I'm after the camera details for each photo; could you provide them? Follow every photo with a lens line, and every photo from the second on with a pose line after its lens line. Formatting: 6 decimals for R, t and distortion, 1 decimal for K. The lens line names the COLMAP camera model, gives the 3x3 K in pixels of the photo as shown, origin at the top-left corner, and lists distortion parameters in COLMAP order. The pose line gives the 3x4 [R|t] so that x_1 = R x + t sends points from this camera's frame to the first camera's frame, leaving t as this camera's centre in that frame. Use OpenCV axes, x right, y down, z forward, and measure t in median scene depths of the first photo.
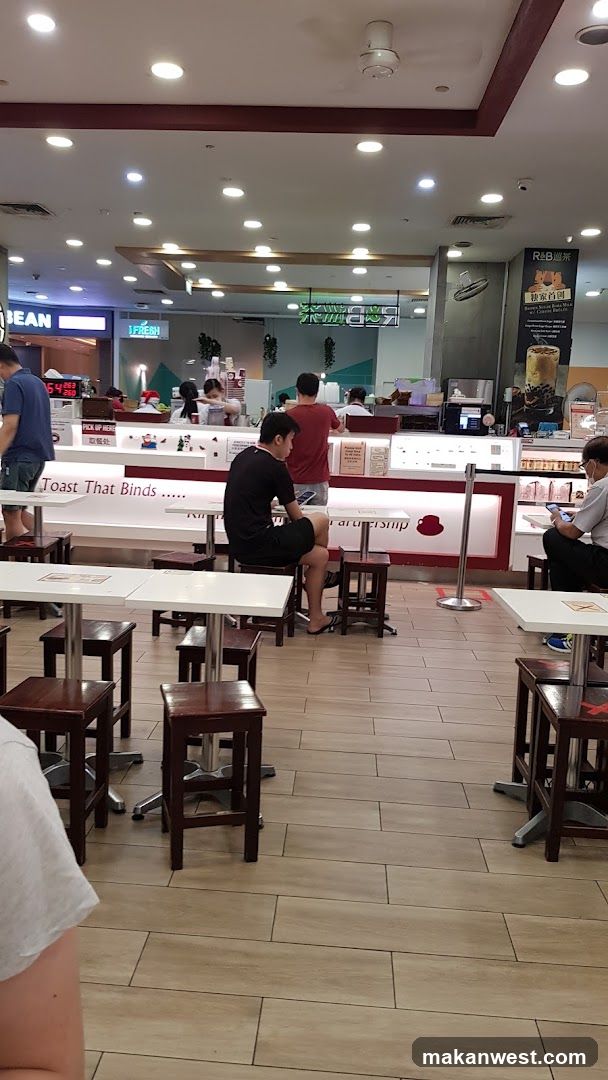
lens RADIAL K [[843.5, 0, 296.5], [0, 843.5, 545.6], [0, 0, 1]] dist [0.023729, -0.019528]
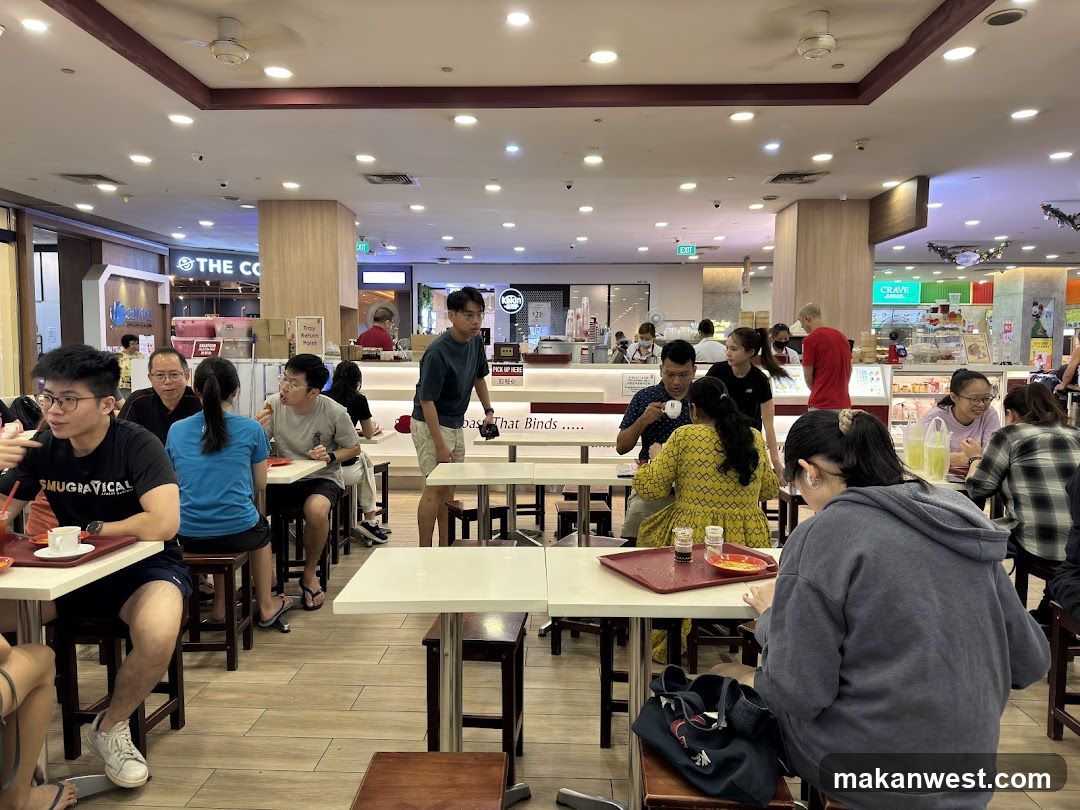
lens RADIAL K [[773.7, 0, 536.8], [0, 773.7, 413.6], [0, 0, 1]] dist [0.024145, -0.021785]
pose [[0.999015, -0.036488, 0.025272, -0.216867], [0.038326, 0.996330, -0.076541, -0.002691], [-0.022386, 0.077434, 0.996746, -0.005390]]
